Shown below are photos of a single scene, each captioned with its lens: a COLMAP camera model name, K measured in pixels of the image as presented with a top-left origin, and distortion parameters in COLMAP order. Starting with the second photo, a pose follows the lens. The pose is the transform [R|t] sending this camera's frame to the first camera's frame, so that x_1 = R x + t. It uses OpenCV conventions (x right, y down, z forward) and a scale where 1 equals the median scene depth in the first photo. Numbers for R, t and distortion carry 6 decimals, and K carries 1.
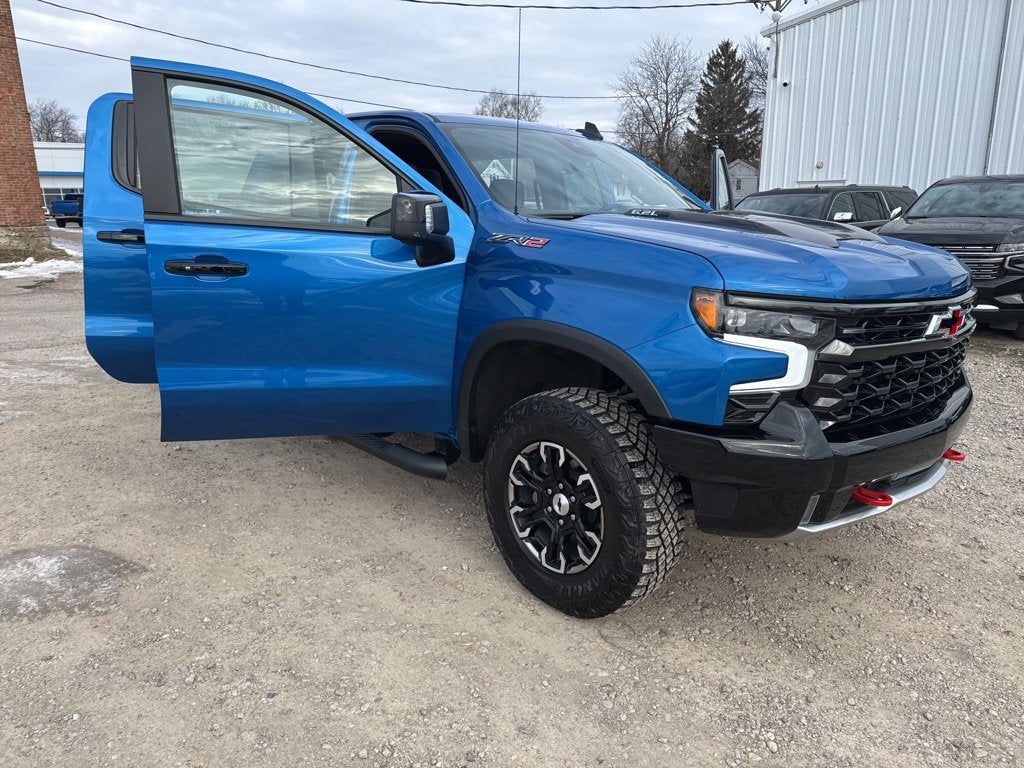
lens RADIAL K [[720.8, 0, 517.3], [0, 720.8, 375.7], [0, 0, 1]] dist [0.034062, -0.037988]
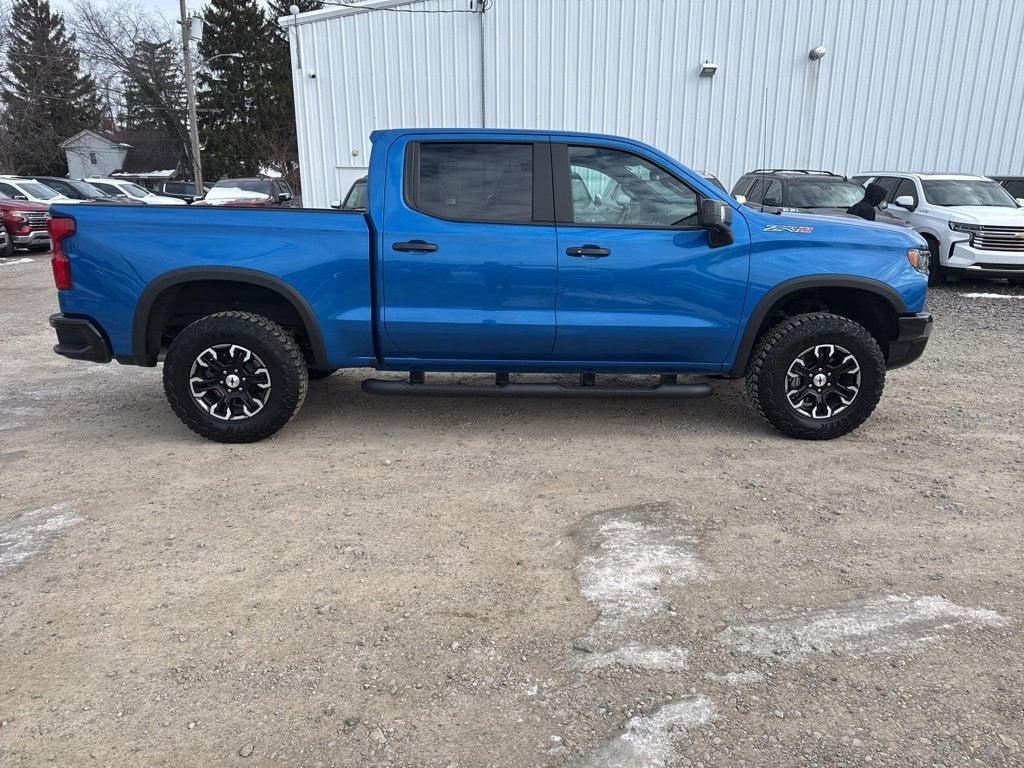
lens RADIAL K [[720.8, 0, 517.7], [0, 720.8, 380.5], [0, 0, 1]] dist [0.034062, -0.037988]
pose [[0.656672, -0.196025, 0.728255, -1.700395], [0.168169, 0.979377, 0.111981, -0.140888], [-0.735188, 0.048935, 0.676095, 0.347614]]
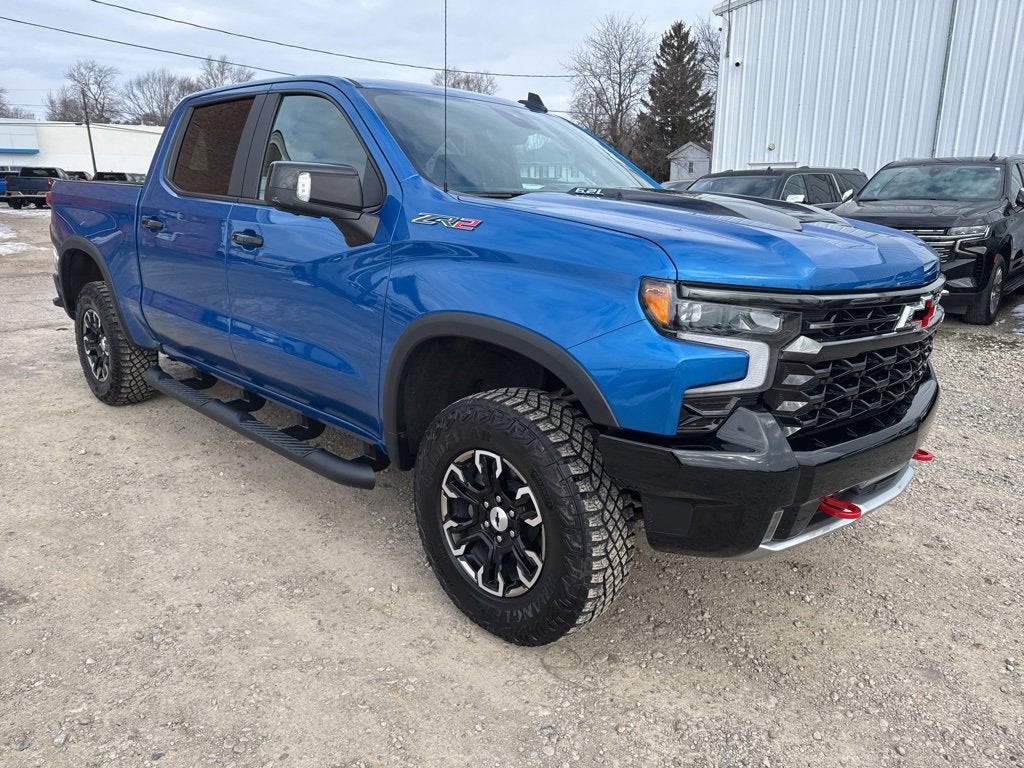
lens RADIAL K [[720.8, 0, 514.2], [0, 720.8, 376.1], [0, 0, 1]] dist [0.034062, -0.037988]
pose [[0.998373, -0.009516, 0.056213, 0.031130], [0.008131, 0.999659, 0.024814, -0.020660], [-0.056430, -0.024317, 0.998110, 0.109977]]
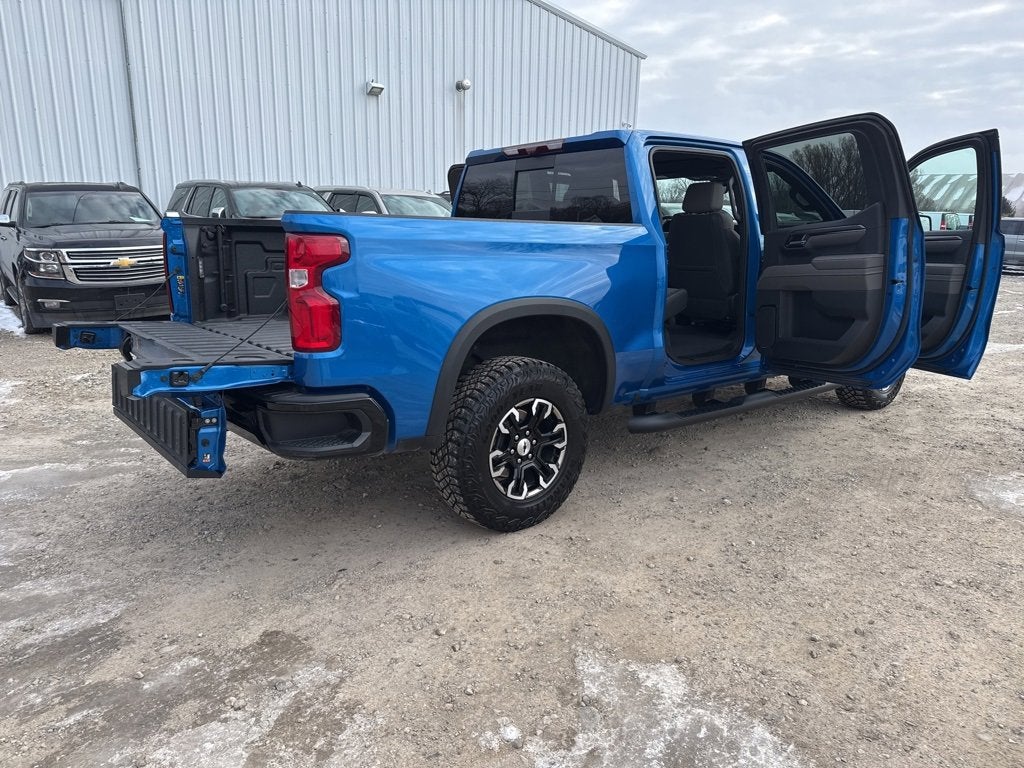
lens RADIAL K [[720.8, 0, 512.3], [0, 720.8, 376.4], [0, 0, 1]] dist [0.034062, -0.037988]
pose [[0.055864, -0.223492, 0.973104, -2.116357], [0.208409, 0.955767, 0.207546, -0.451466], [-0.976445, 0.191209, 0.099971, 1.865188]]
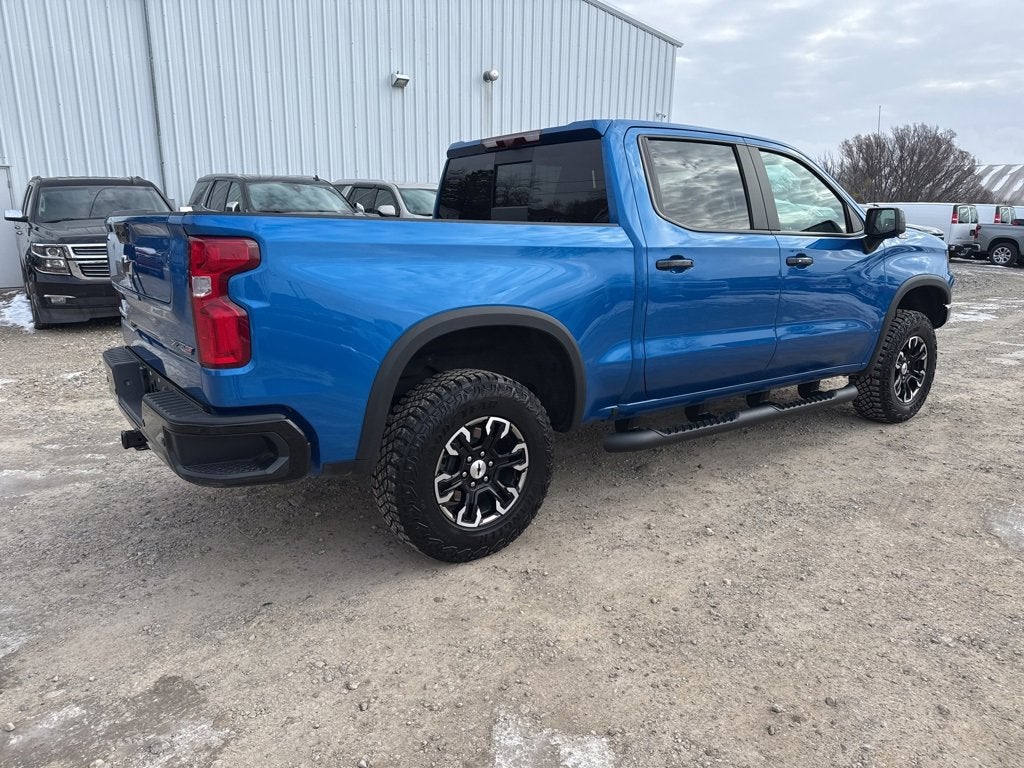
lens RADIAL K [[720.8, 0, 514.1], [0, 720.8, 375.6], [0, 0, 1]] dist [0.034062, -0.037988]
pose [[0.110696, -0.231399, 0.966541, -1.984499], [0.208239, 0.956331, 0.205105, -0.433870], [-0.971794, 0.178567, 0.154048, 1.733387]]
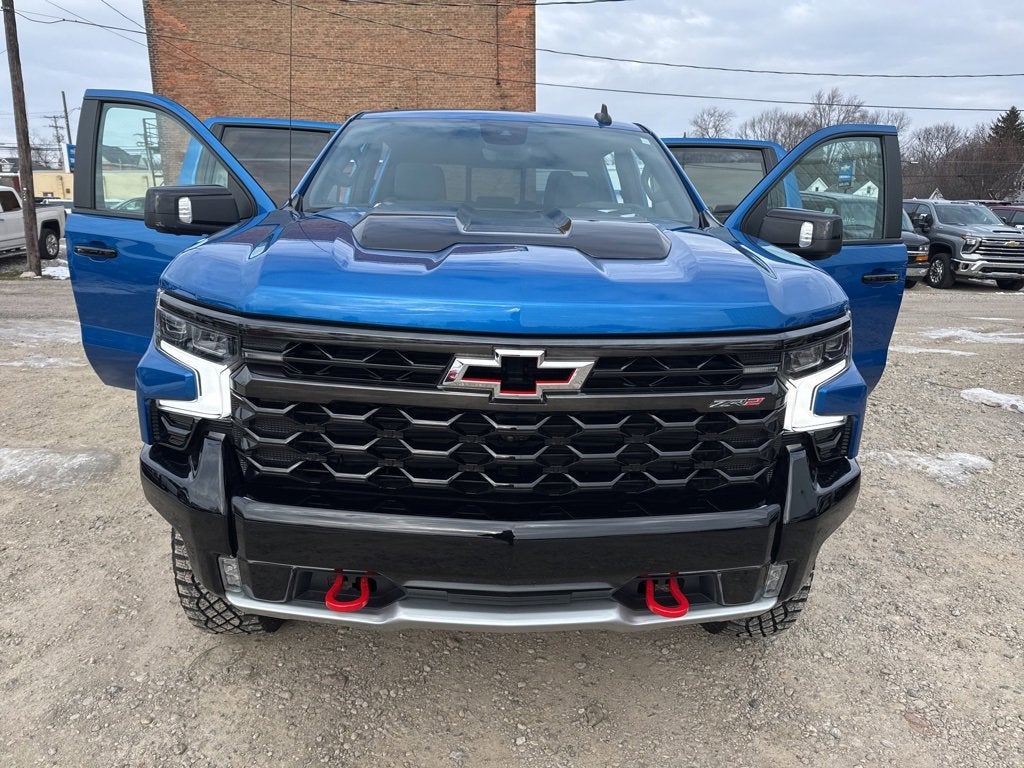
lens RADIAL K [[720.8, 0, 514.2], [0, 720.8, 379.1], [0, 0, 1]] dist [0.034062, -0.037988]
pose [[0.759046, 0.147342, -0.634145, 0.930859], [-0.154395, 0.987006, 0.044524, -0.091316], [0.632465, 0.064113, 0.771931, 0.479155]]
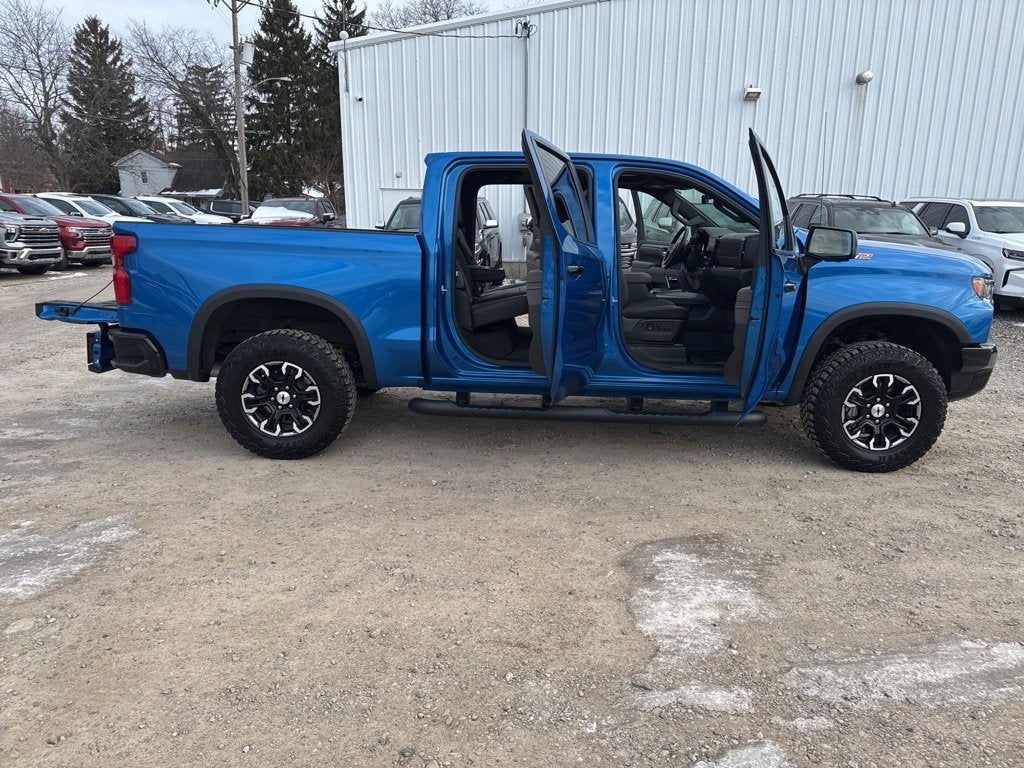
lens RADIAL K [[720.8, 0, 515.4], [0, 720.8, 379.0], [0, 0, 1]] dist [0.034062, -0.037988]
pose [[0.694421, -0.159723, 0.701618, -1.715313], [0.150807, 0.985704, 0.075134, -0.151762], [-0.703588, 0.053634, 0.708581, 0.384286]]
